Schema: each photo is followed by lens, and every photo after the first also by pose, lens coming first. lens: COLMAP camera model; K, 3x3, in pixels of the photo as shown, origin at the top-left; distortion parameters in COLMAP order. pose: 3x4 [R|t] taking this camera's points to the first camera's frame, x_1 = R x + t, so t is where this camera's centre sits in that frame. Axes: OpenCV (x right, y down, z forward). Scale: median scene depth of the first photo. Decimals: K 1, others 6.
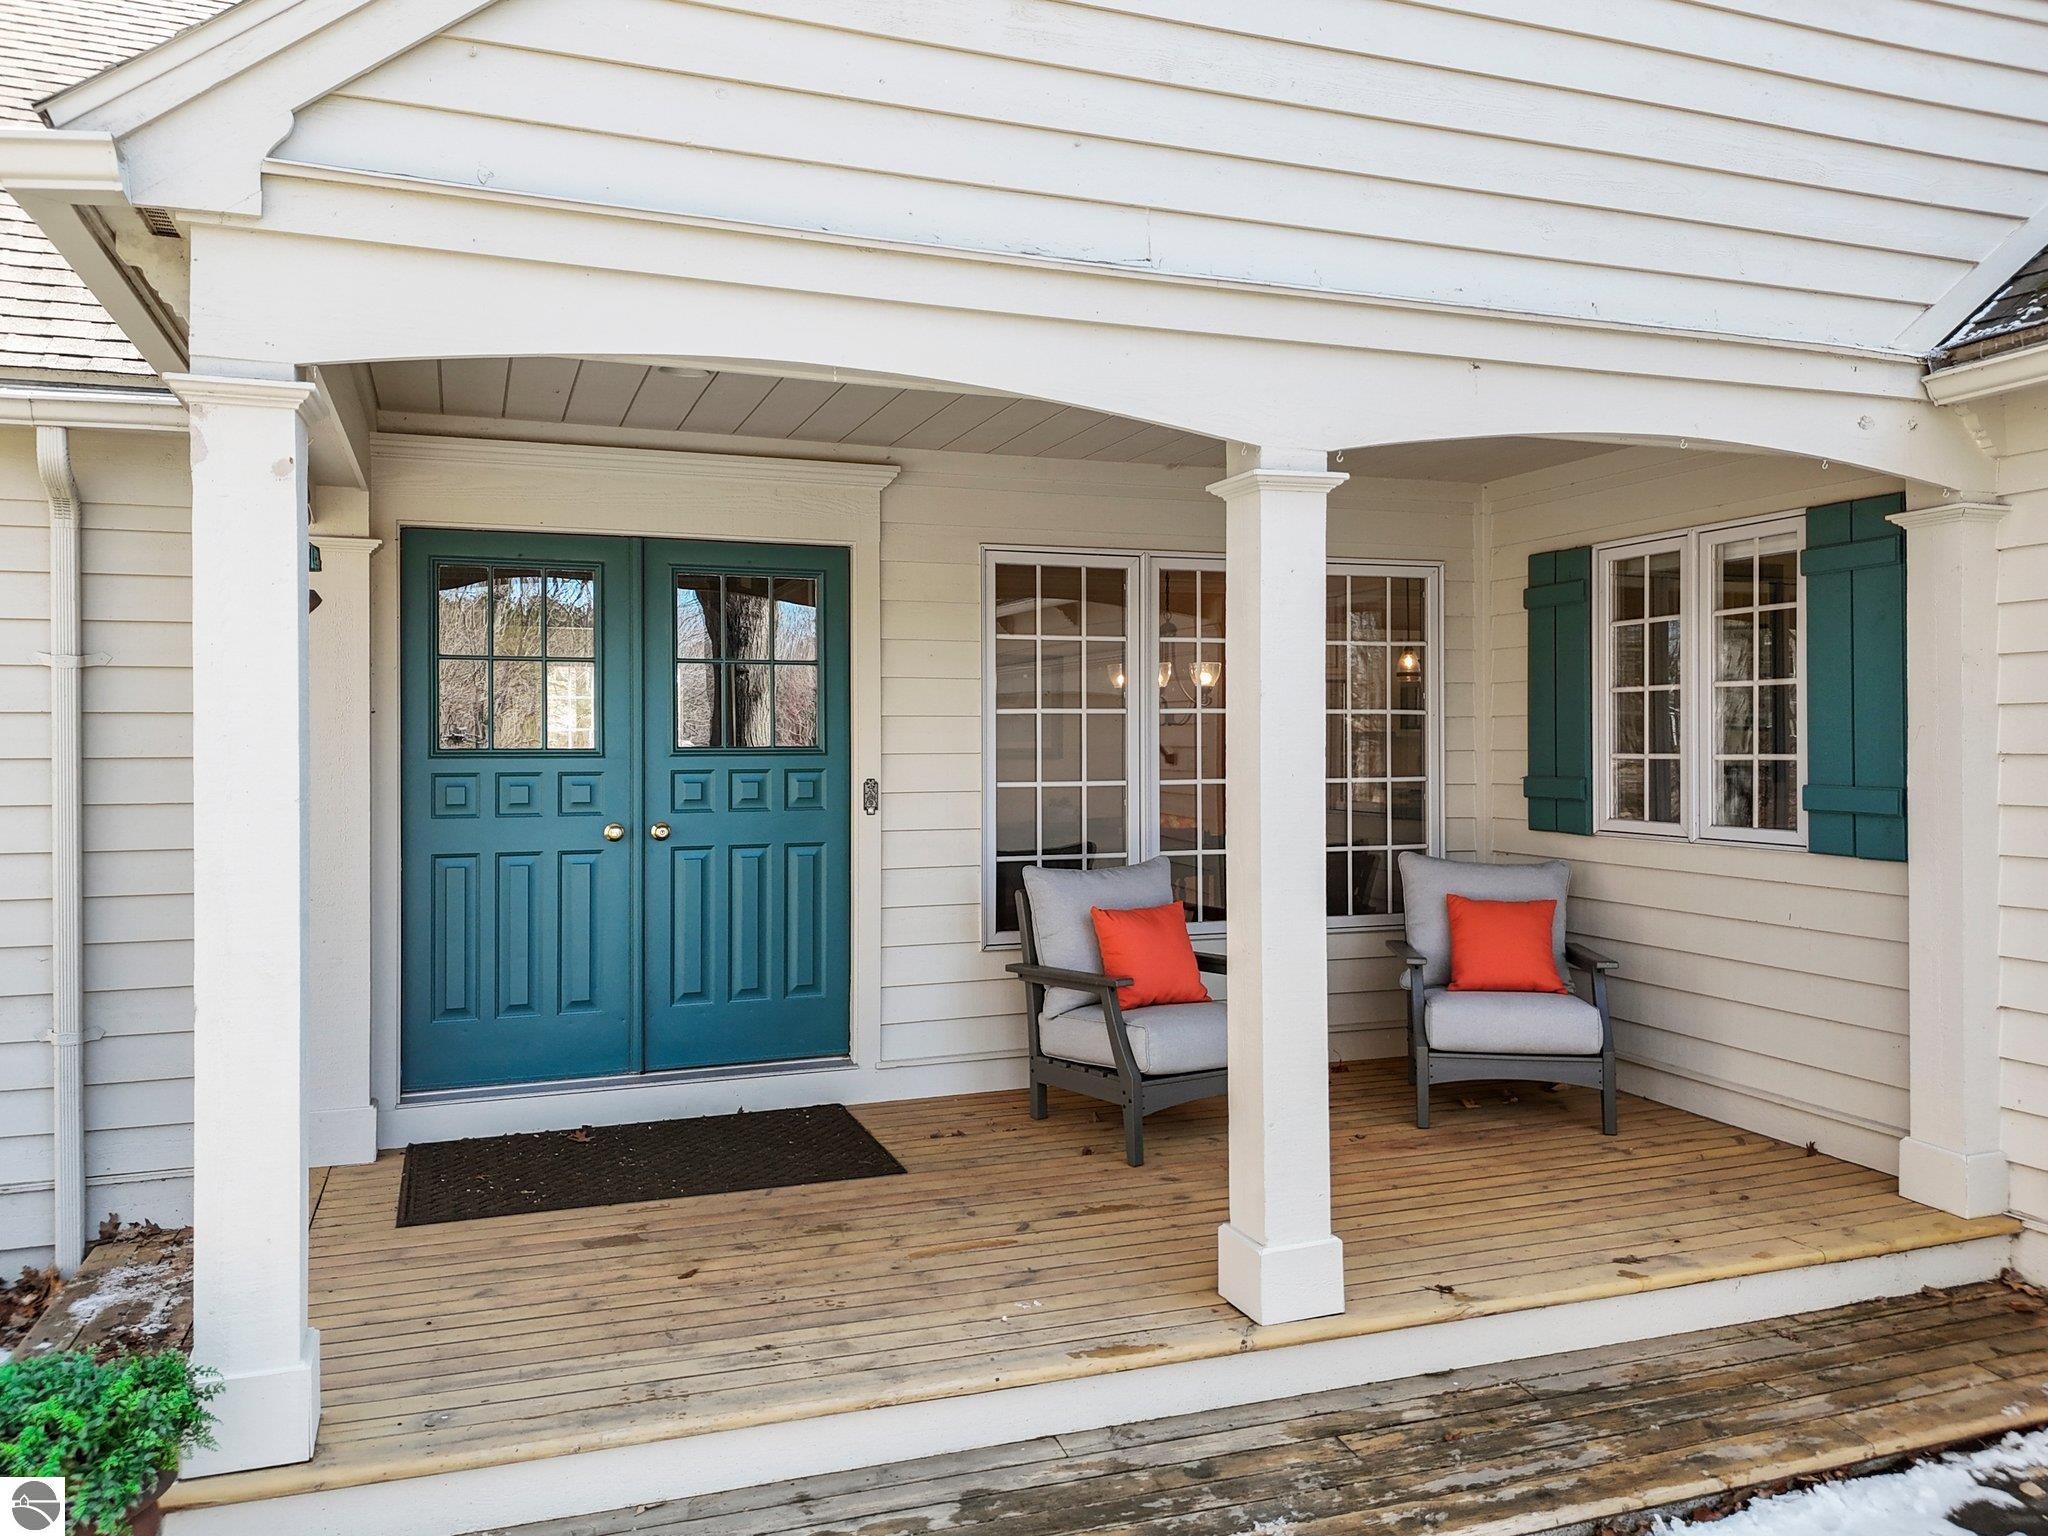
lens RADIAL K [[1522.2, 0, 1024.0], [0, 1522.2, 768.0], [0, 0, 1]] dist [0.126082, -0.181547]
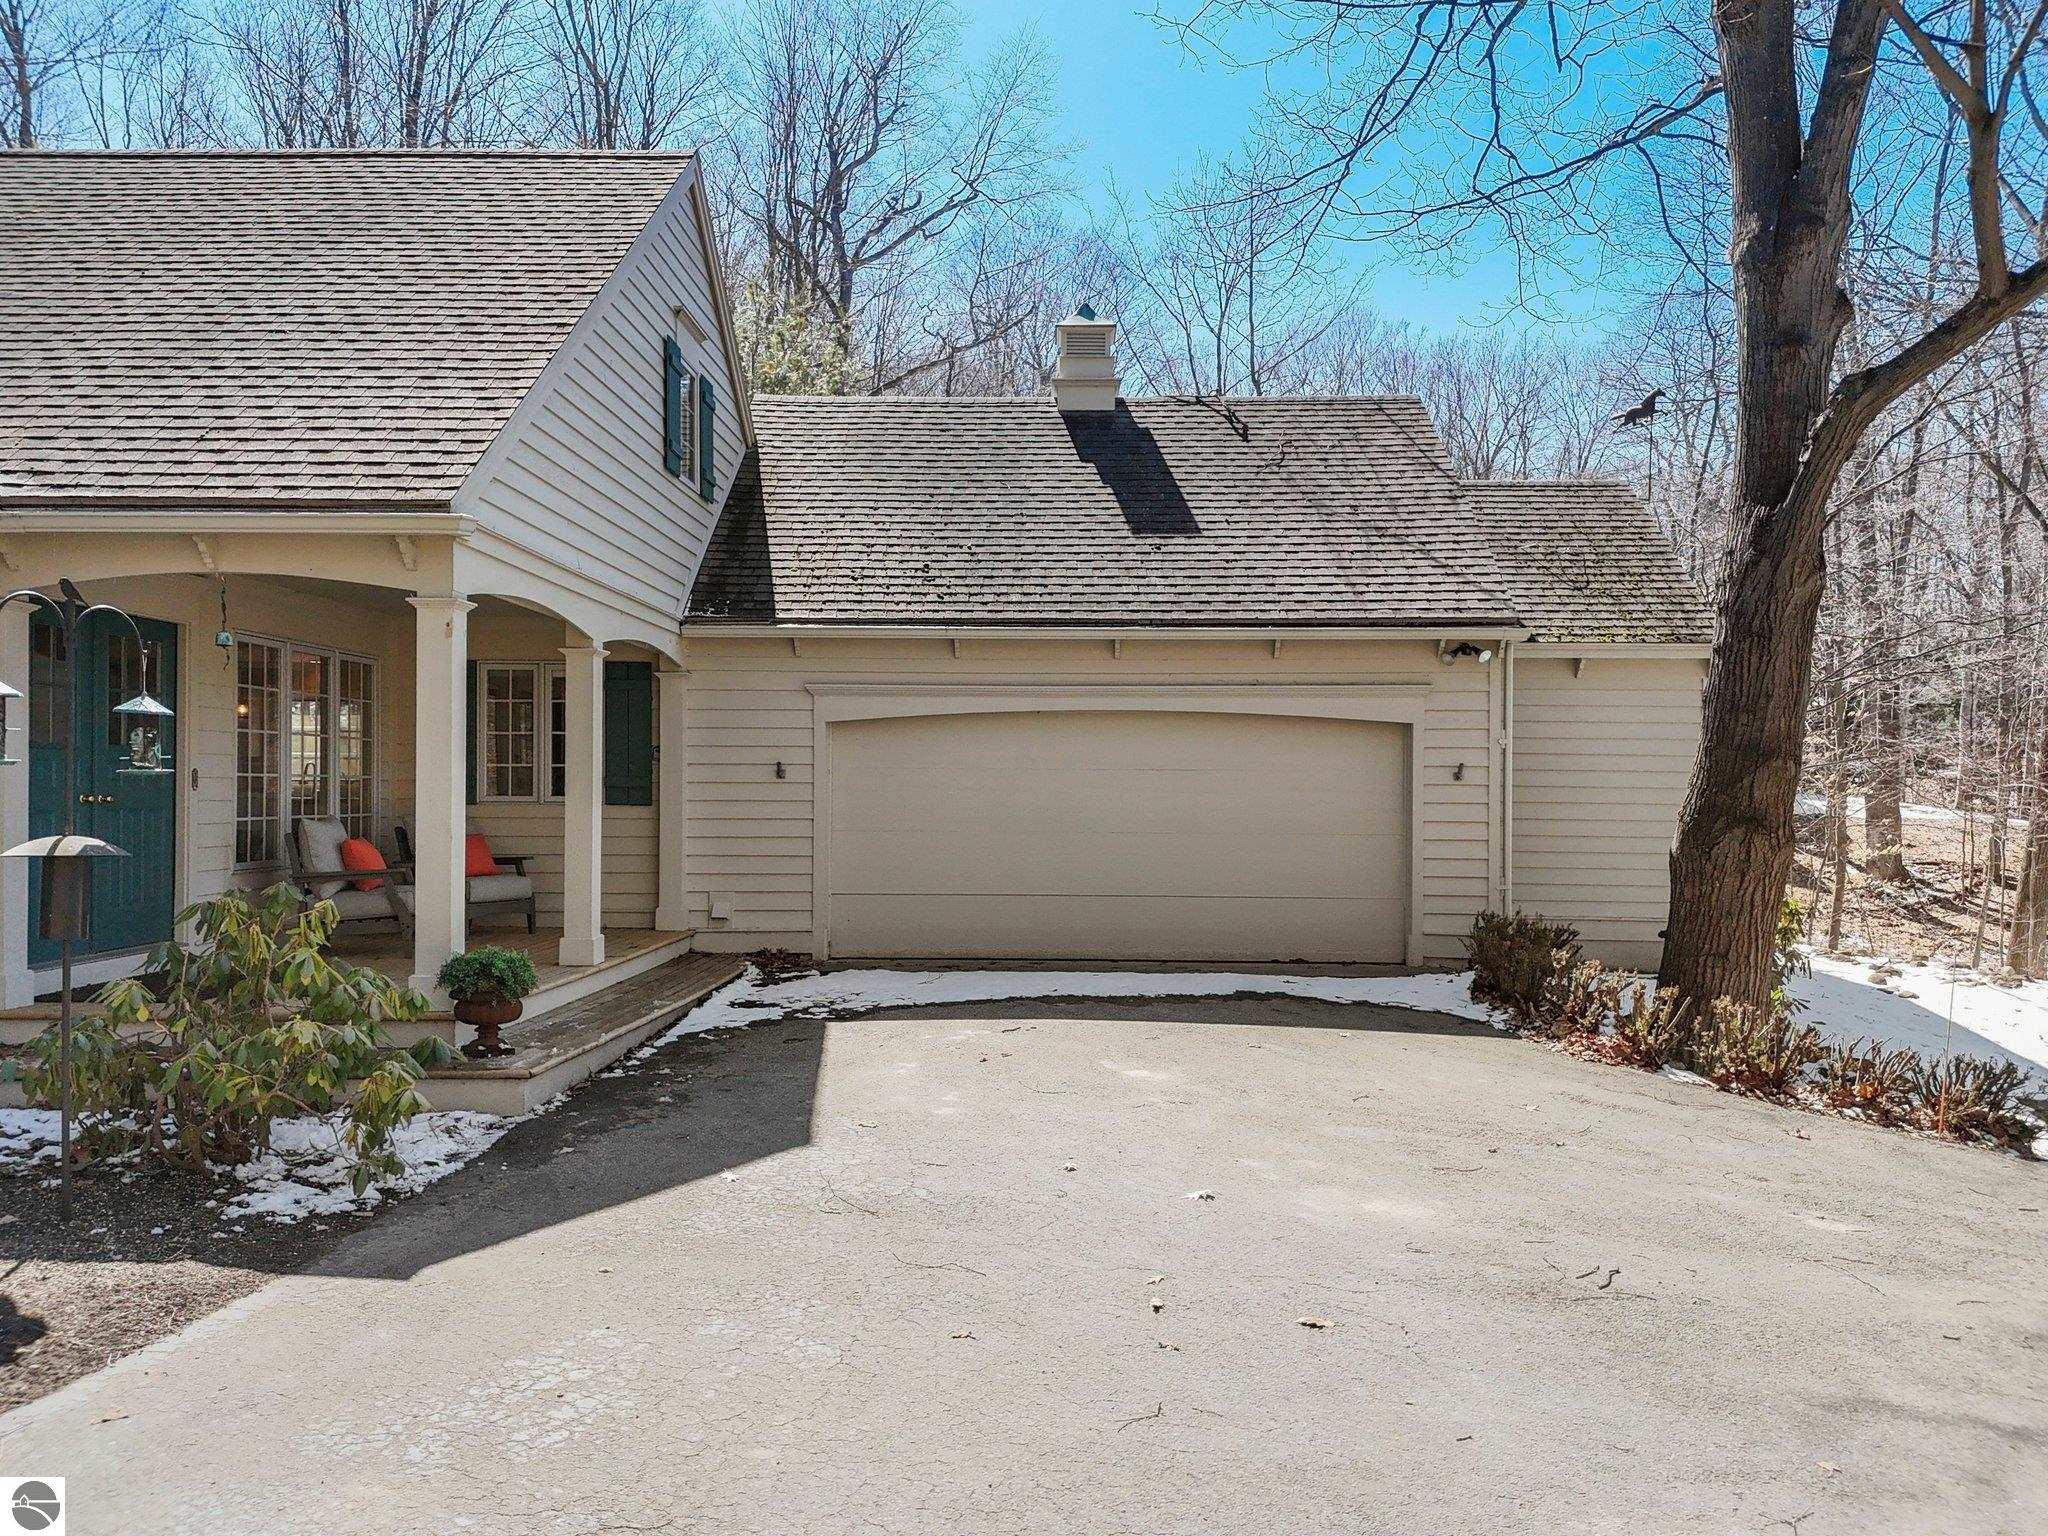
lens RADIAL K [[1522.2, 0, 1024.0], [0, 1522.2, 768.0], [0, 0, 1]] dist [0.126082, -0.181547]
pose [[0.373204, 0.011867, 0.927673, -1.625856], [0.009857, 0.999811, -0.016755, 0.054354], [-0.927697, 0.015397, 0.373017, -0.564001]]
